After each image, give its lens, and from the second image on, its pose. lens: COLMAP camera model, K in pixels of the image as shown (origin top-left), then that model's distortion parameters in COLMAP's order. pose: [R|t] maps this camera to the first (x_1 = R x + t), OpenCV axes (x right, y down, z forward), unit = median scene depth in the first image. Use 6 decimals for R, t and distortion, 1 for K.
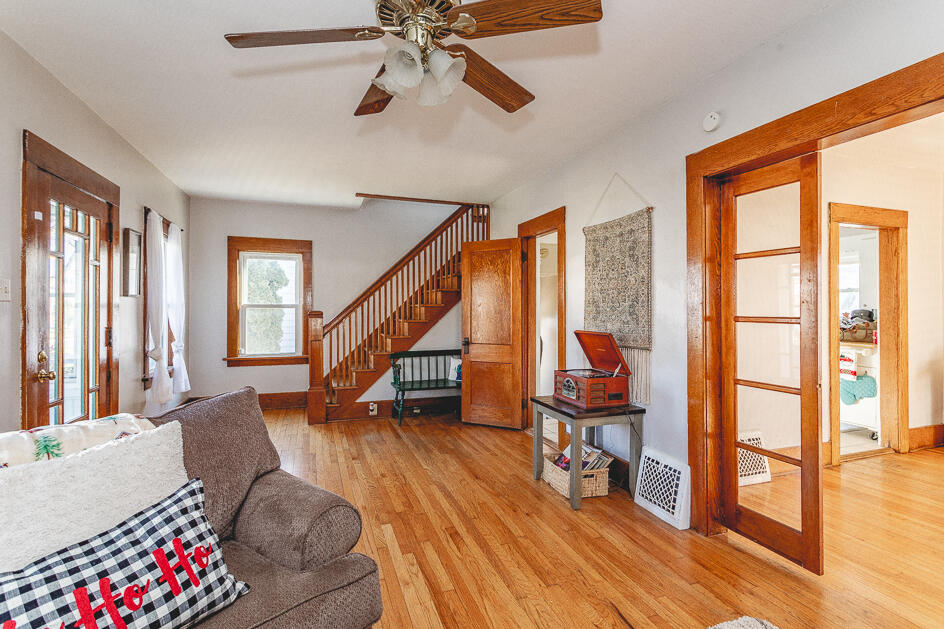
lens RADIAL K [[454.5, 0, 472.9], [0, 454.5, 310.1], [0, 0, 1]] dist [0.005339, 0.000162]
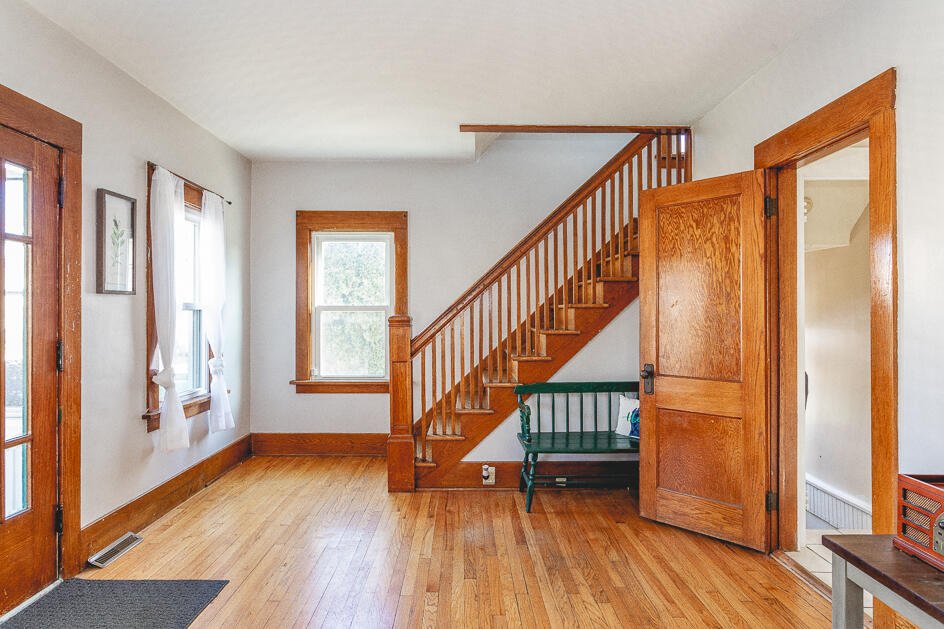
lens RADIAL K [[518.7, 0, 469.2], [0, 518.7, 309.8], [0, 0, 1]] dist [-0.005623, 0.002189]
pose [[0.940886, -0.002495, -0.338714, -0.006021], [-0.000201, 0.999969, -0.007925, -0.000085], [0.338723, 0.007524, 0.940856, 0.329574]]
